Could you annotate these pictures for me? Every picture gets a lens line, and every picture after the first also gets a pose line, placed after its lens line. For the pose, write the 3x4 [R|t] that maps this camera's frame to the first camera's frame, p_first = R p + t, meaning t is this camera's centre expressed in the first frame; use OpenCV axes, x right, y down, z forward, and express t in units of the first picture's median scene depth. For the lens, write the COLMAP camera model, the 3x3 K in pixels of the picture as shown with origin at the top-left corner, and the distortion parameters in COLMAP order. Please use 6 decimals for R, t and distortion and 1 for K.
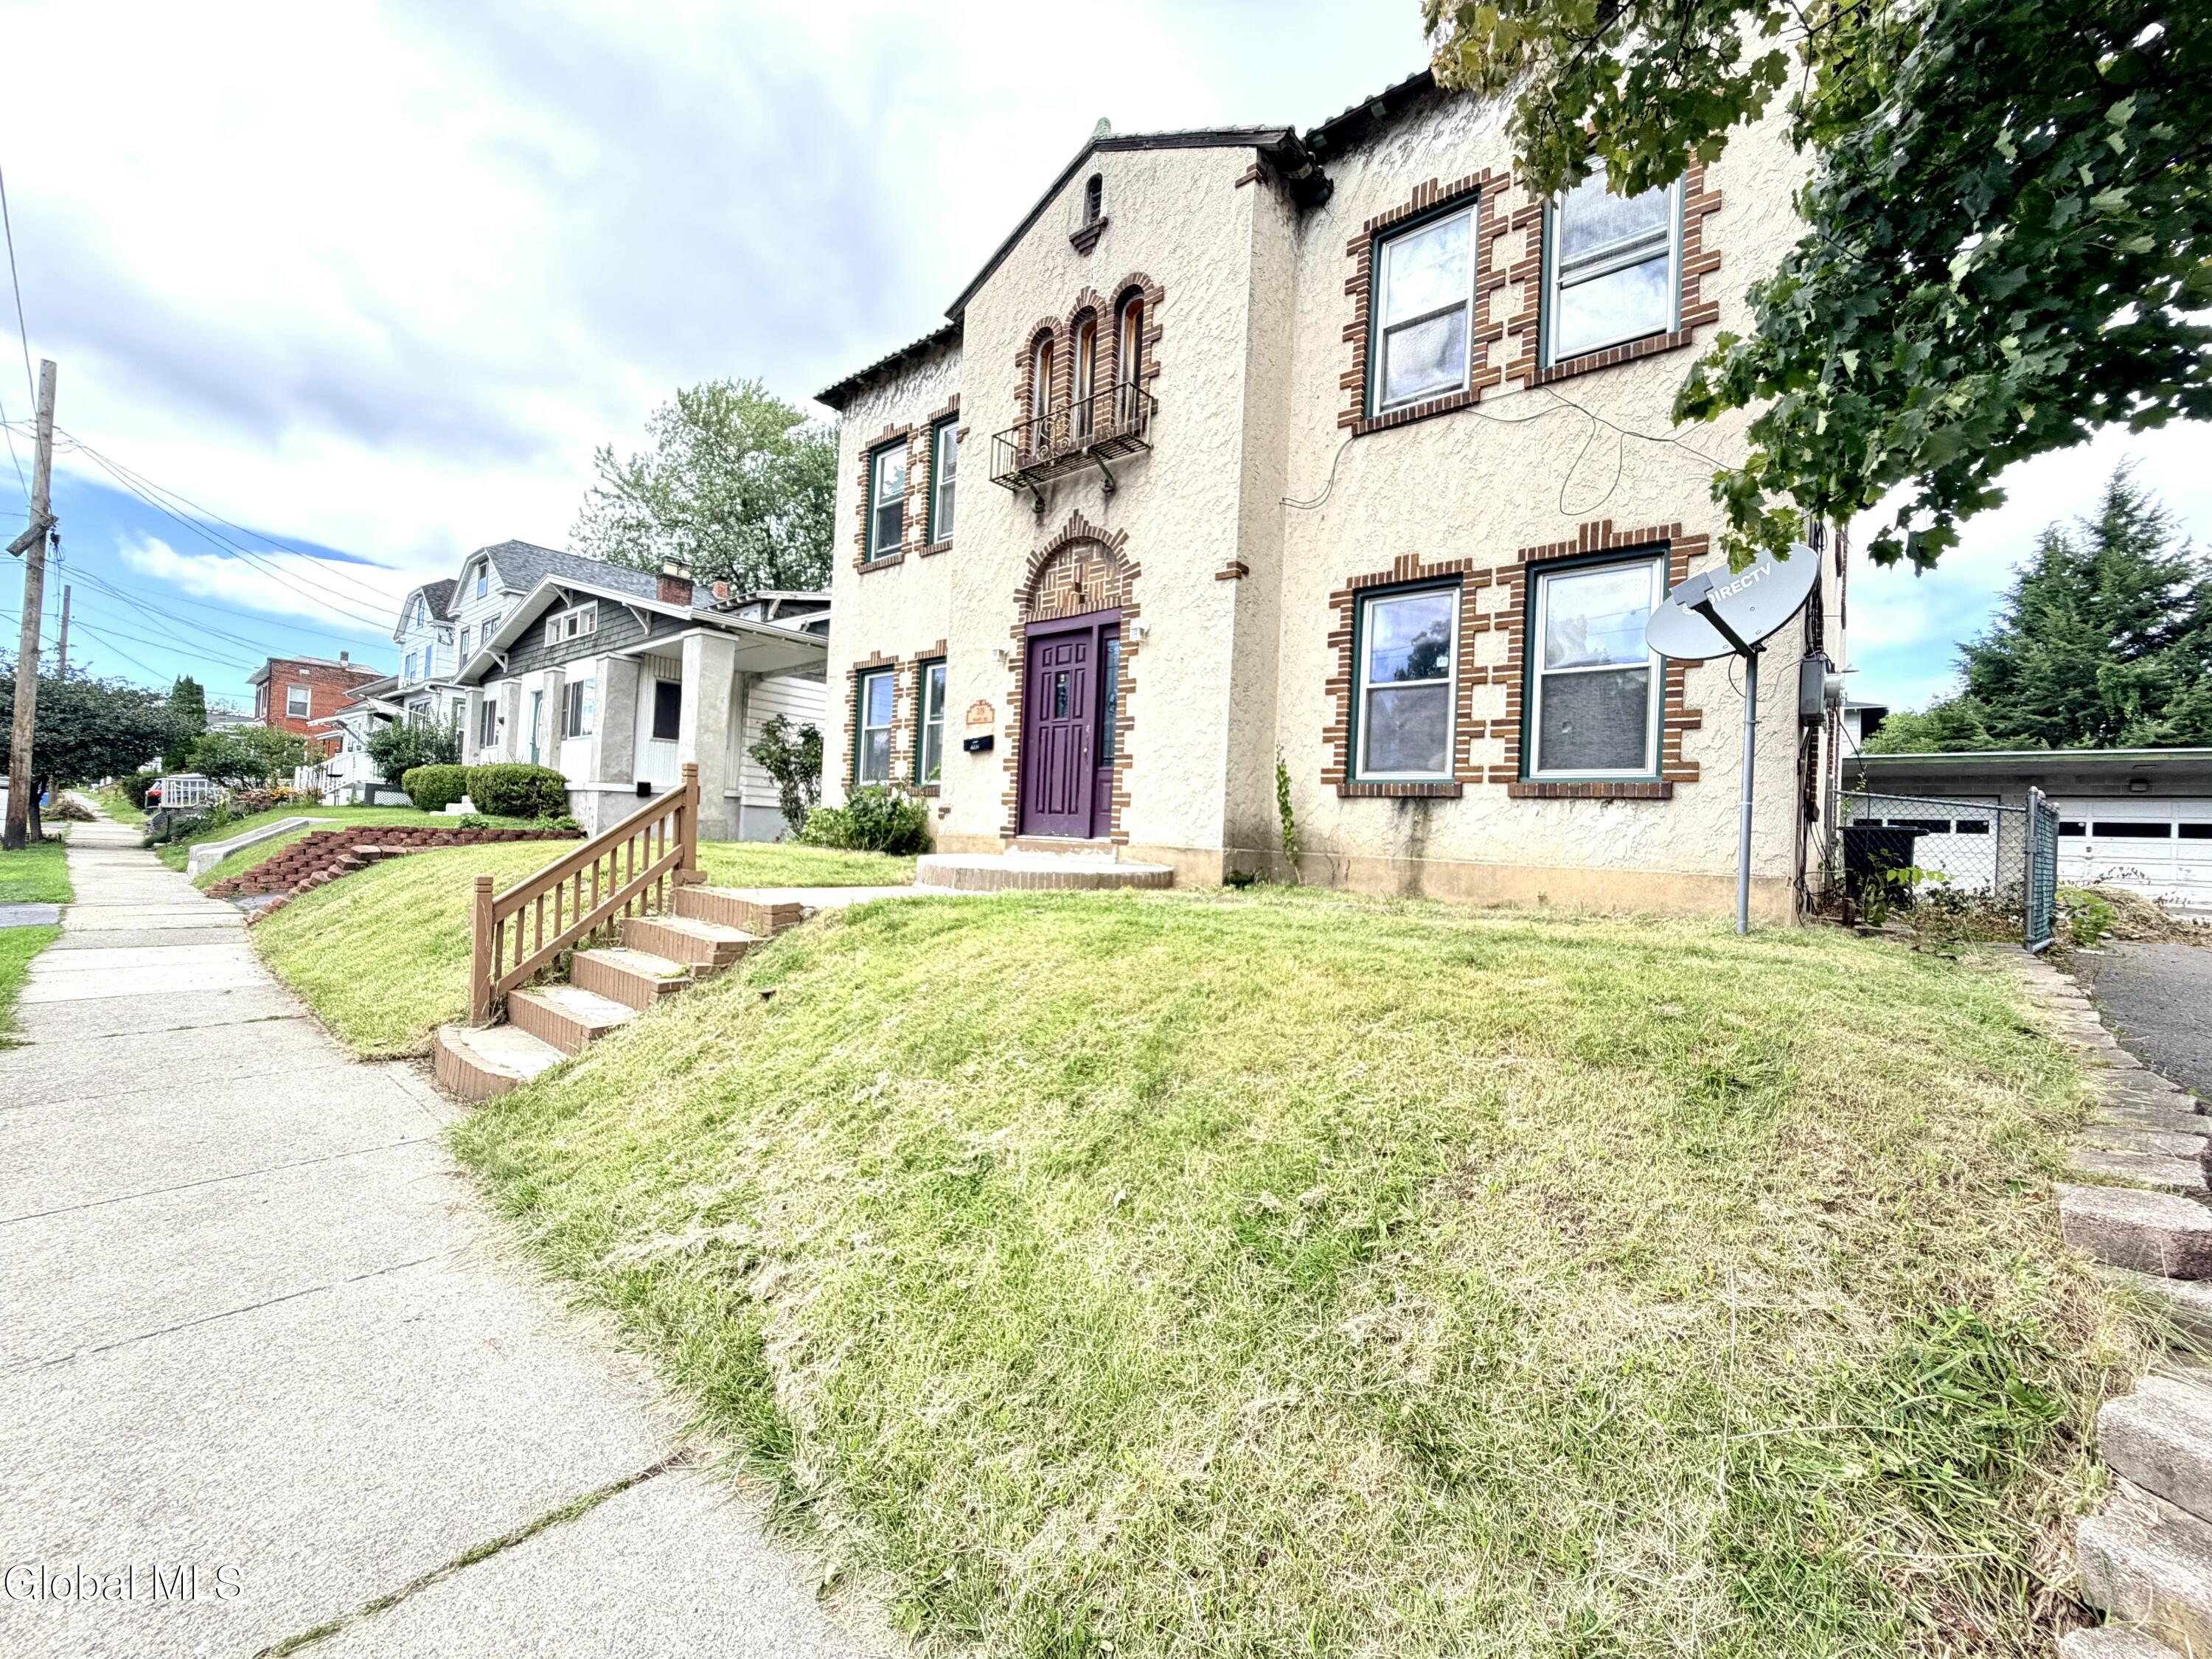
lens RADIAL K [[886.3, 0, 1096.4], [0, 886.3, 829.6], [0, 0, 1]] dist [-0.002614, 0.000120]
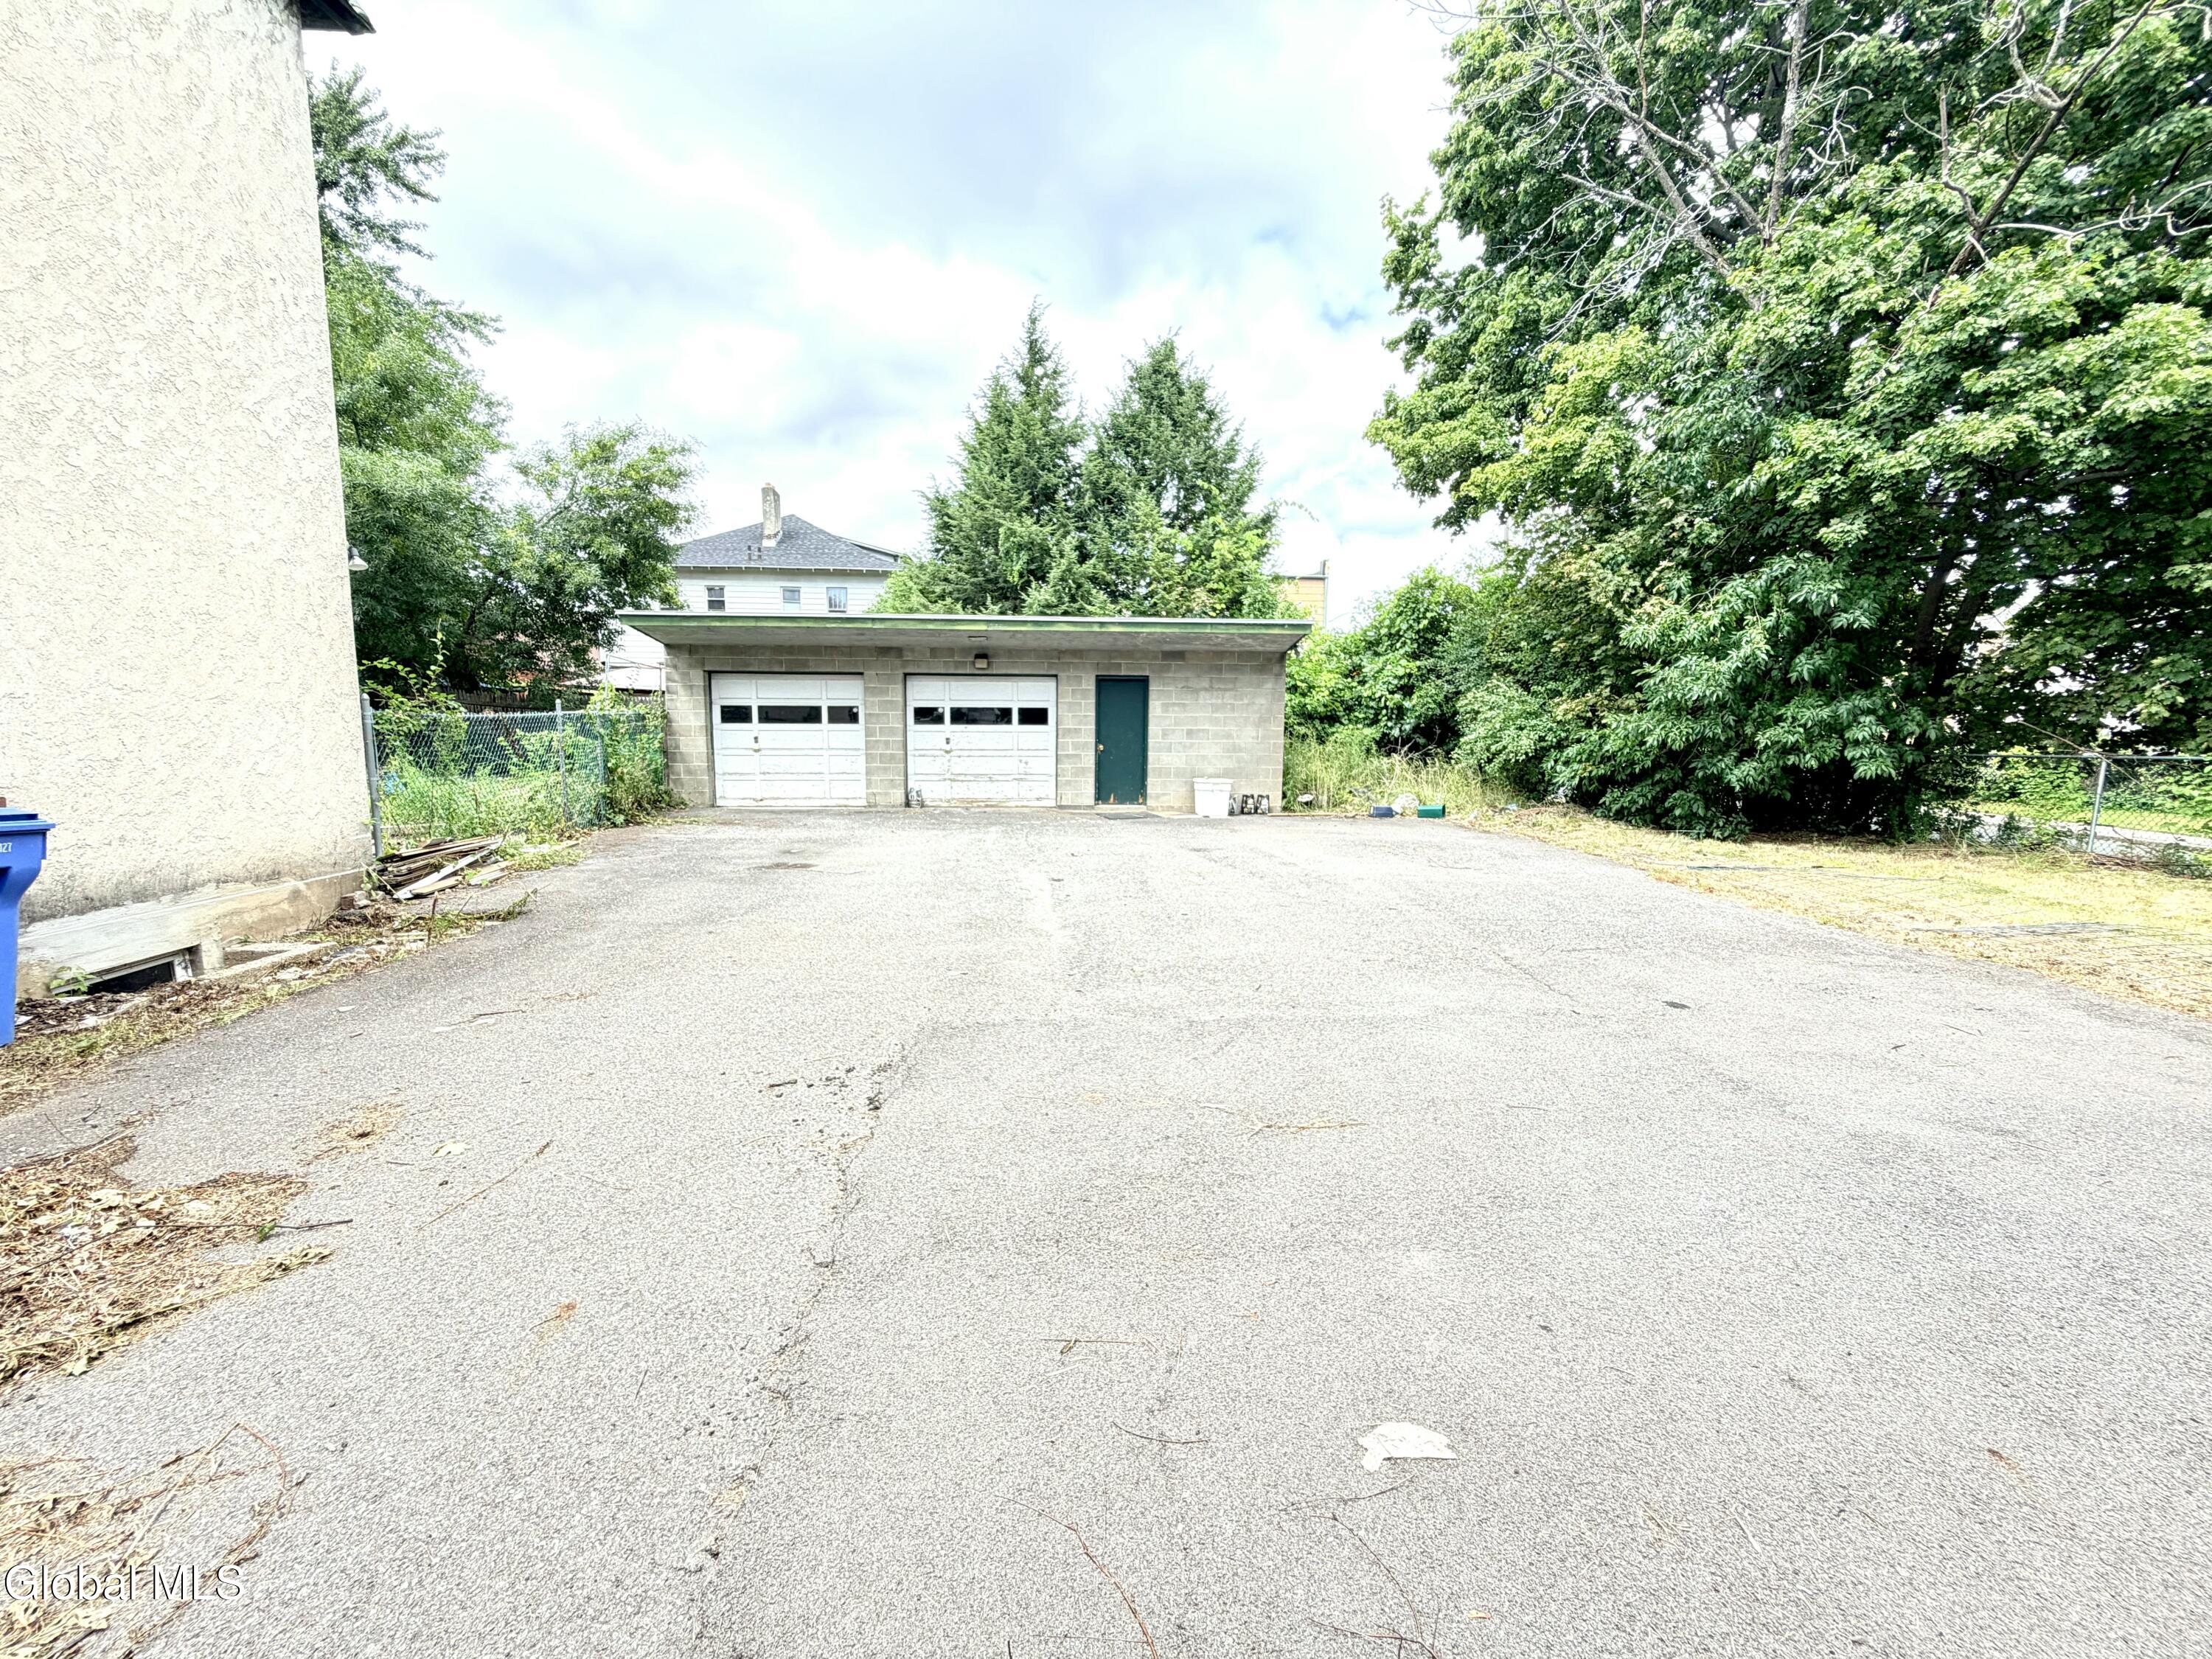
lens RADIAL K [[886.3, 0, 1117.0], [0, 886.3, 837.4], [0, 0, 1]] dist [-0.002614, 0.000120]
pose [[0.692546, -0.135051, 0.708619, 0.503030], [0.018063, 0.985258, 0.170121, -0.020297], [-0.721148, -0.105017, 0.684776, 0.252004]]
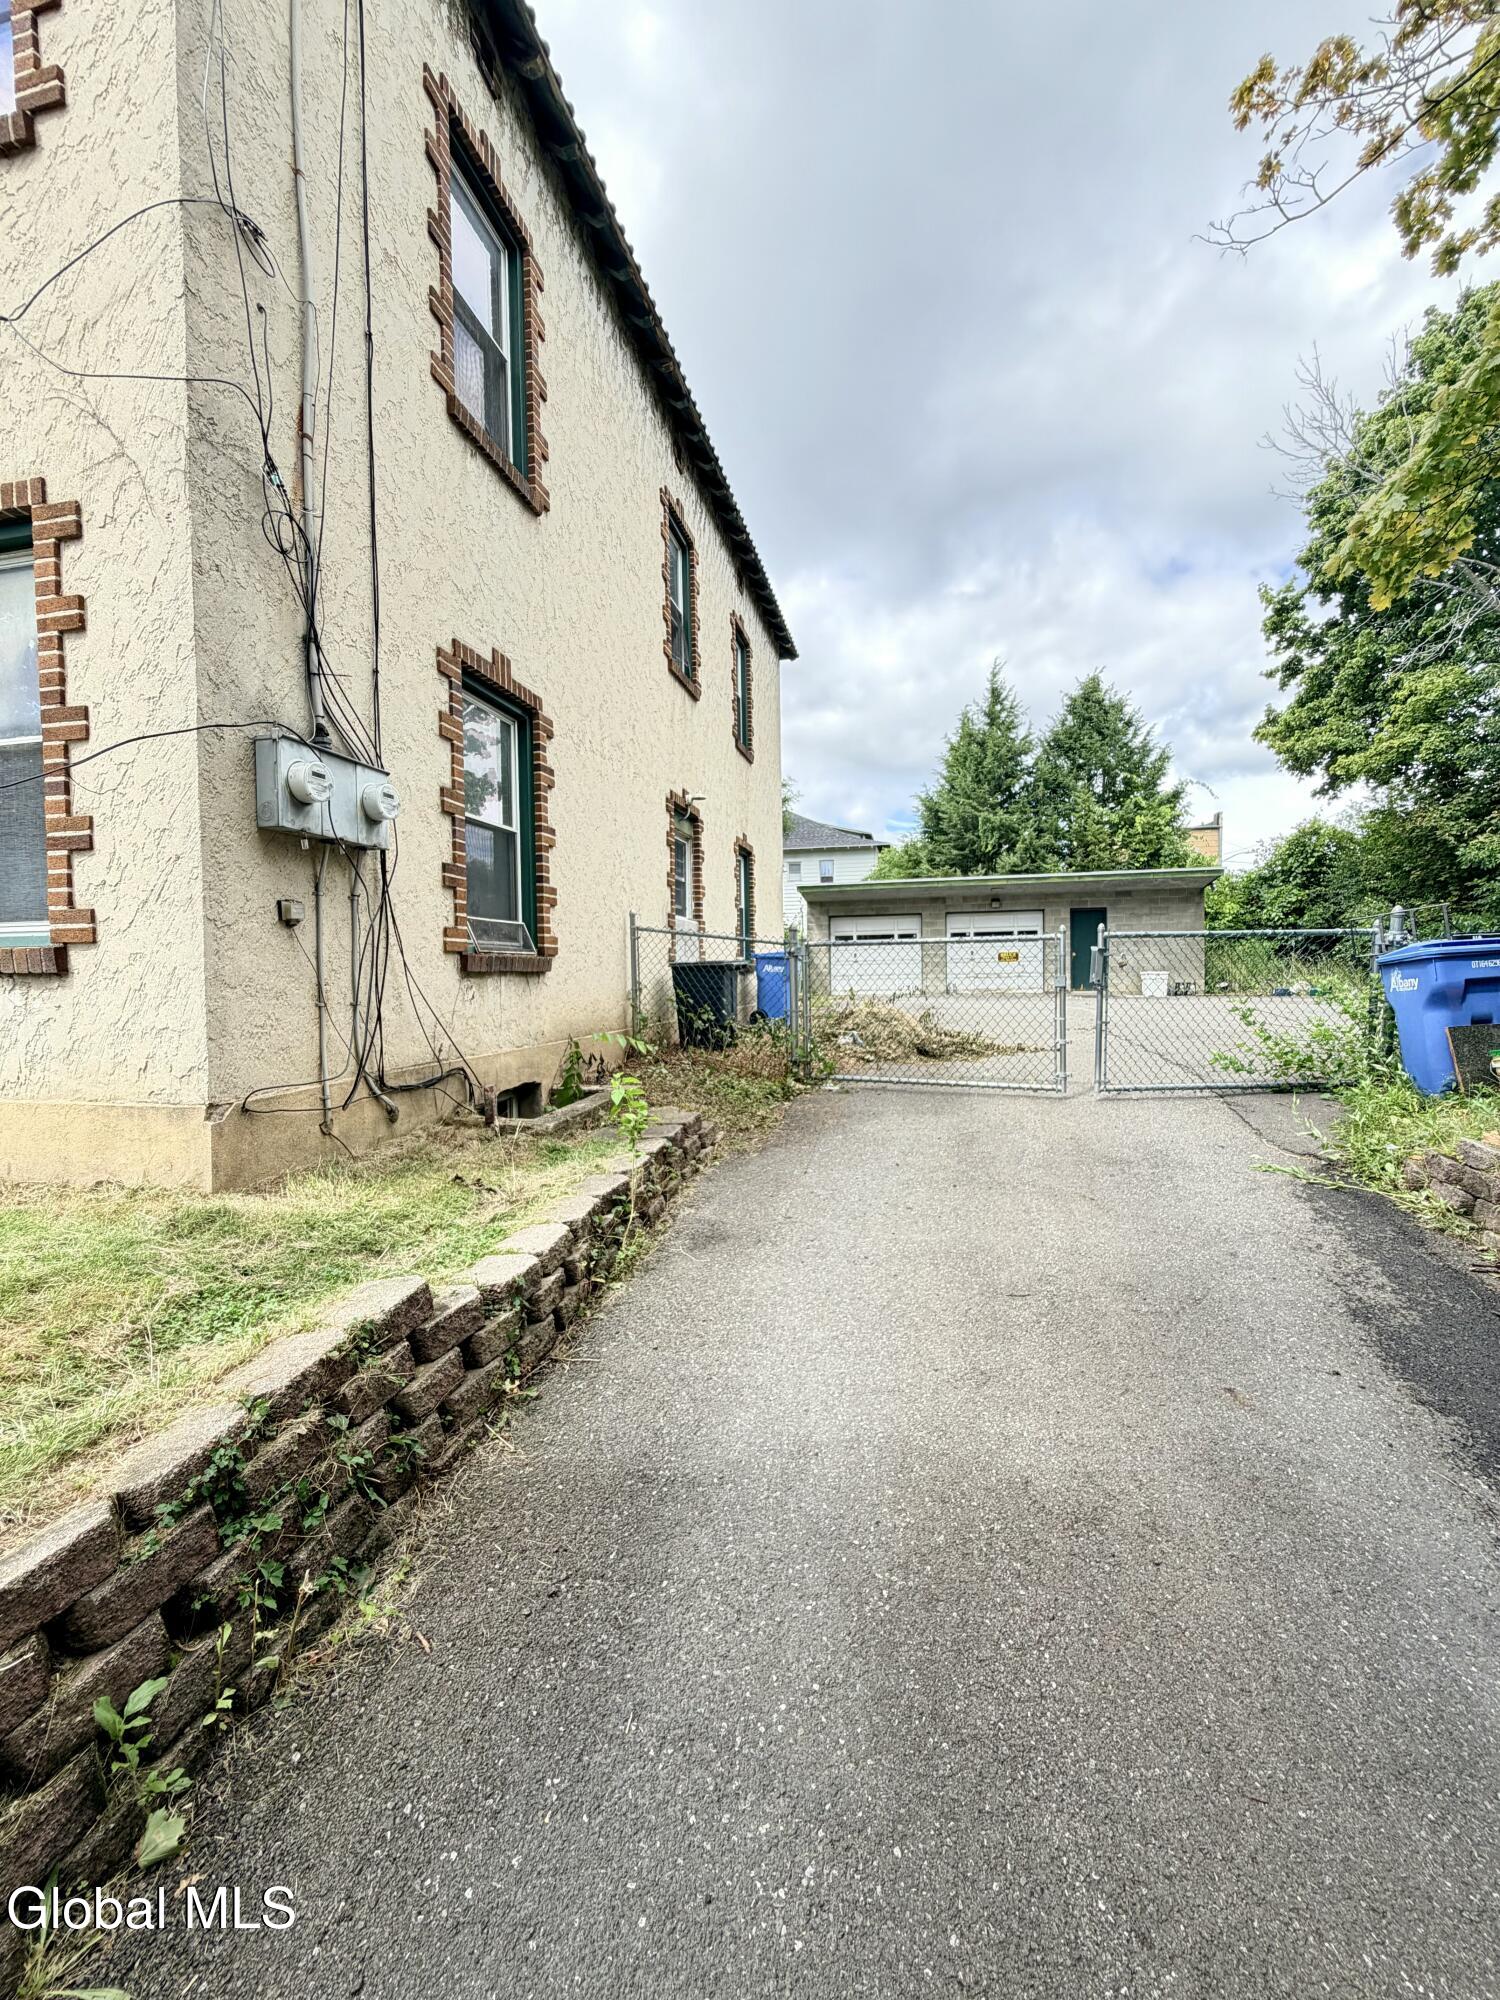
lens RADIAL K [[801.4, 0, 763.1], [0, 801.4, 997.4], [0, 0, 1]] dist [-0.002614, 0.000120]
pose [[0.868946, -0.080975, 0.488237, 0.212052], [0.054094, 0.996153, 0.068941, -0.008549], [-0.491941, -0.033495, 0.869984, 0.089377]]
